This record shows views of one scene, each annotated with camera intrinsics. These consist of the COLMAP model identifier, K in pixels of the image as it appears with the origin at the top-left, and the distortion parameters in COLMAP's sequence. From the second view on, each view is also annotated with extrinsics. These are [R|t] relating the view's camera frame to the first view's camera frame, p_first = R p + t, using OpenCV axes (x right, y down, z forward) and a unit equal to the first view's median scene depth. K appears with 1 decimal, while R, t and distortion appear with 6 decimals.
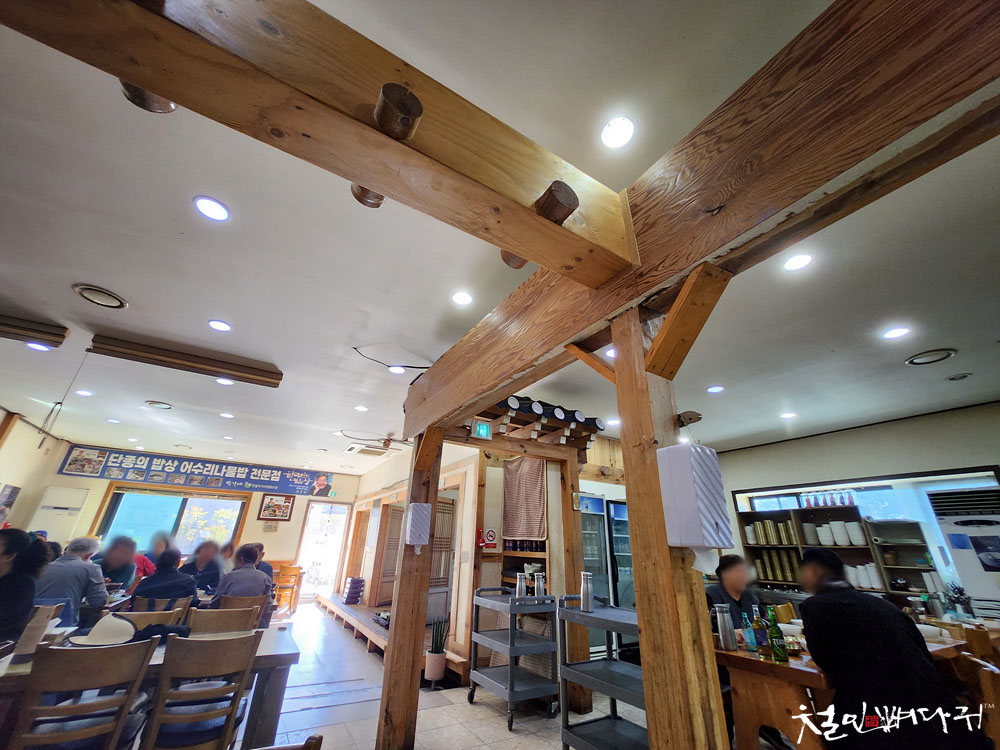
lens RADIAL K [[397.1, 0, 502.5], [0, 397.1, 370.2], [0, 0, 1]] dist [-0.000109, 0.000269]
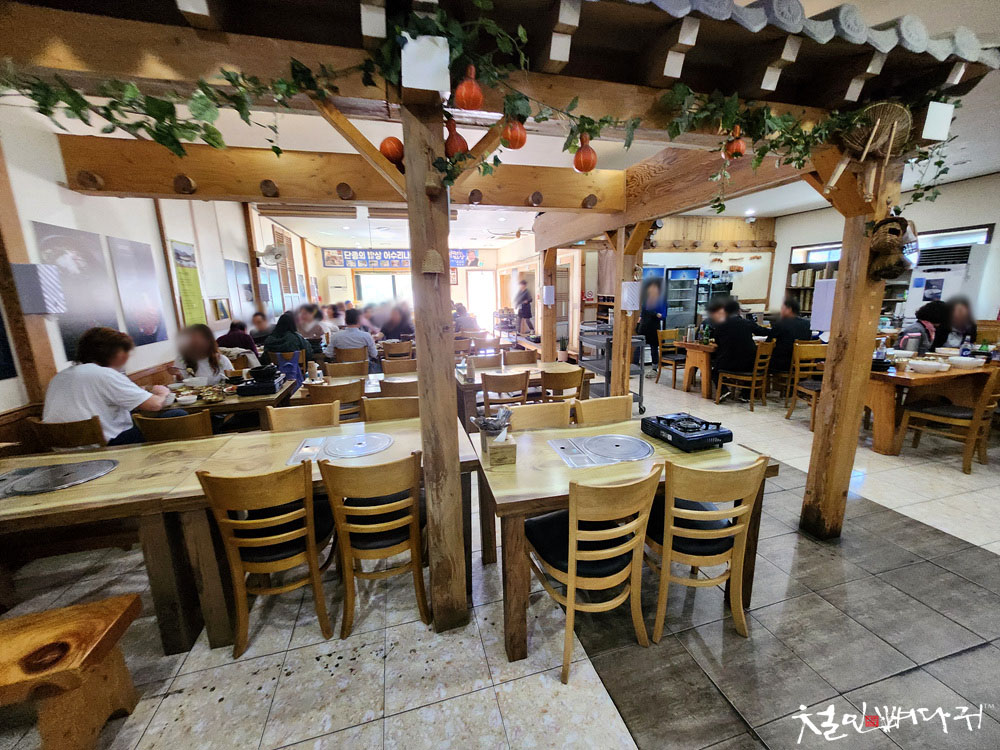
lens RADIAL K [[397.1, 0, 503.4], [0, 397.1, 374.0], [0, 0, 1]] dist [-0.000109, 0.000269]
pose [[0.957452, 0.009521, -0.288436, 0.078403], [0.162551, 0.808044, 0.566252, -0.235354], [0.238460, -0.589045, 0.772116, -0.430901]]
